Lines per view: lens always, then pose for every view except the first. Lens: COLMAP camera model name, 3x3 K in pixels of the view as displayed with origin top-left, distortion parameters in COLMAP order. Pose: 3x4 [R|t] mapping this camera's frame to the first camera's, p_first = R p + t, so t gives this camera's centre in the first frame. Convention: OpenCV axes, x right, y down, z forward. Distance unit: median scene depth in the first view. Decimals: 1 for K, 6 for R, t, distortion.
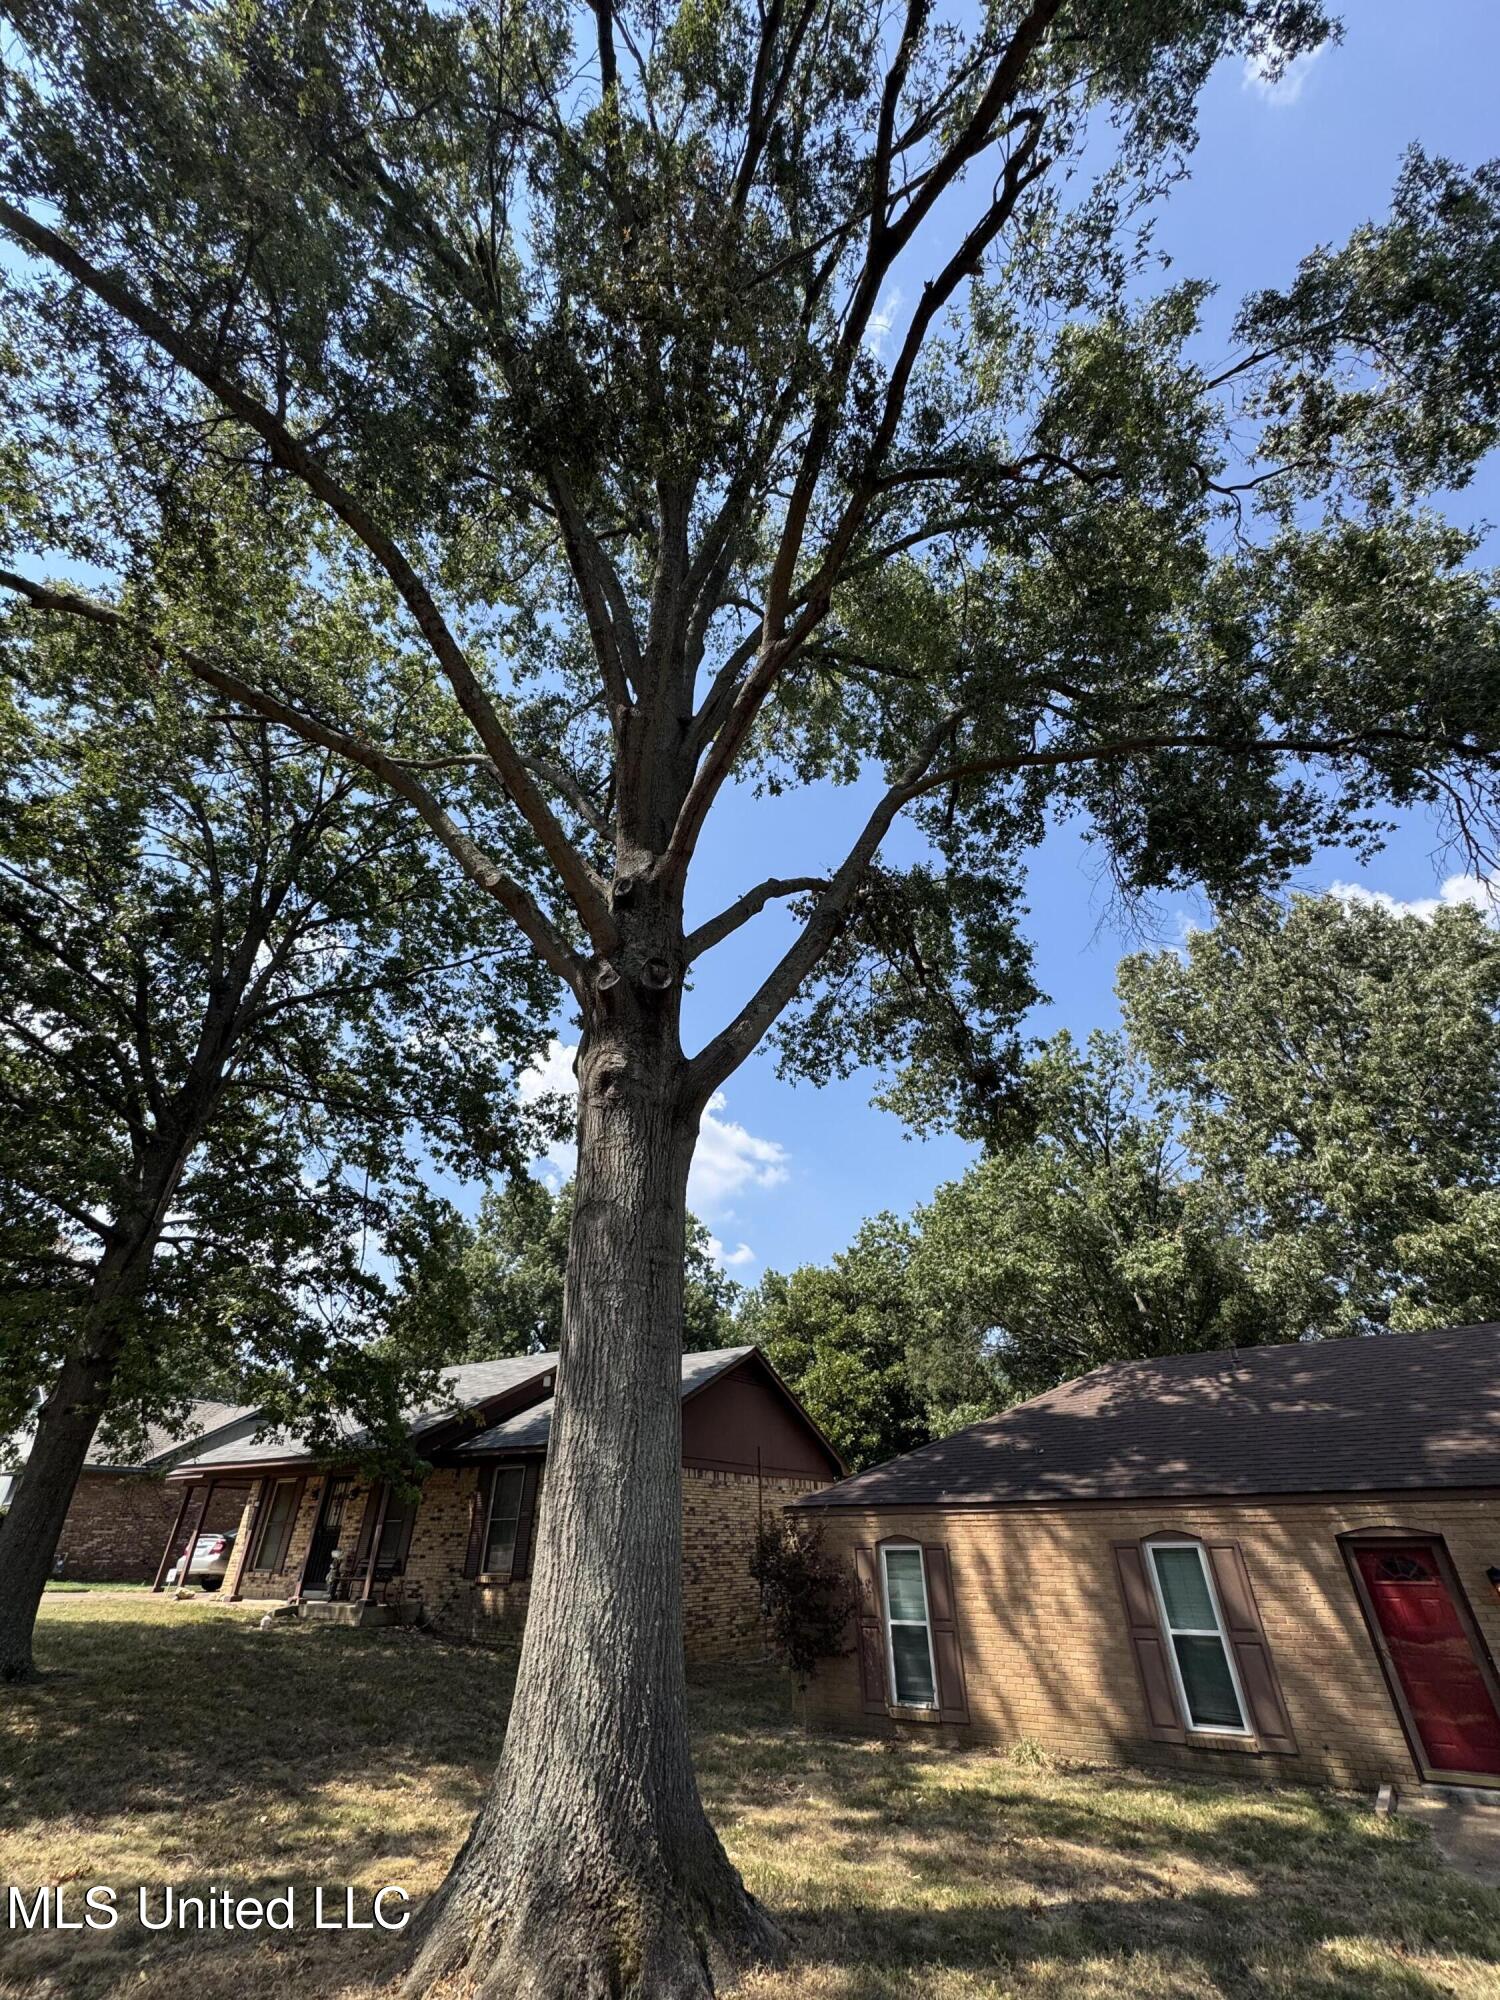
lens RADIAL K [[802.3, 0, 750.0], [0, 802.3, 1000.0], [0, 0, 1]] dist [0.001067, 0.000059]
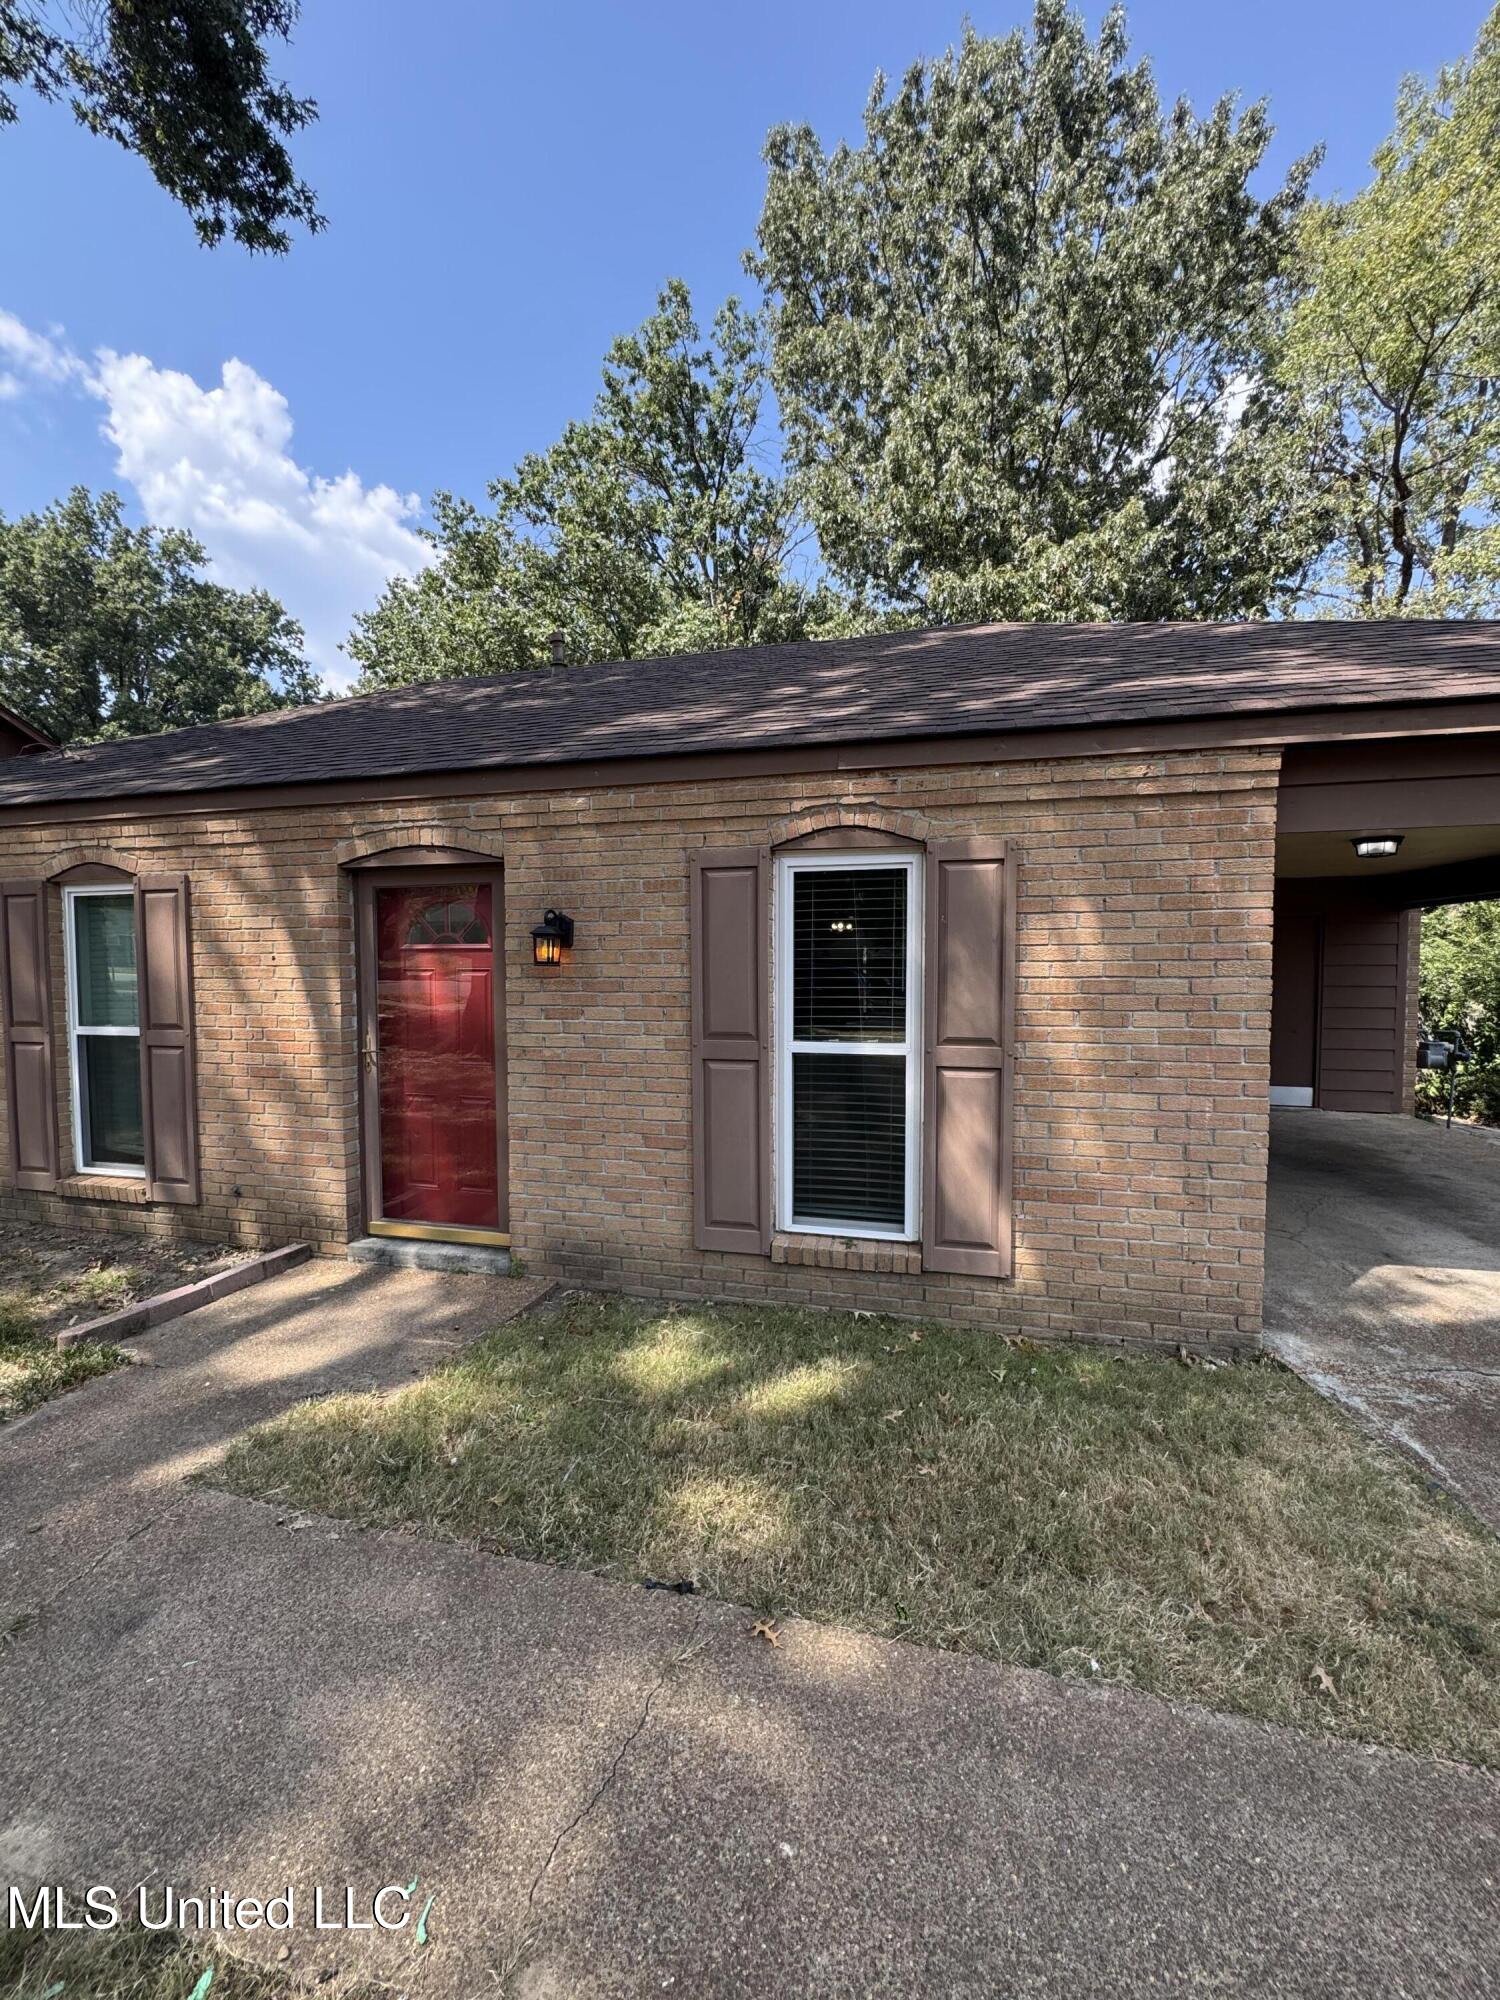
lens RADIAL K [[802.3, 0, 750.0], [0, 802.3, 1000.0], [0, 0, 1]] dist [0.001067, 0.000059]
pose [[0.952237, -0.009635, 0.305208, 0.789728], [-0.173421, 0.805607, 0.566500, 0.409158], [-0.251336, -0.592372, 0.765458, 0.515245]]
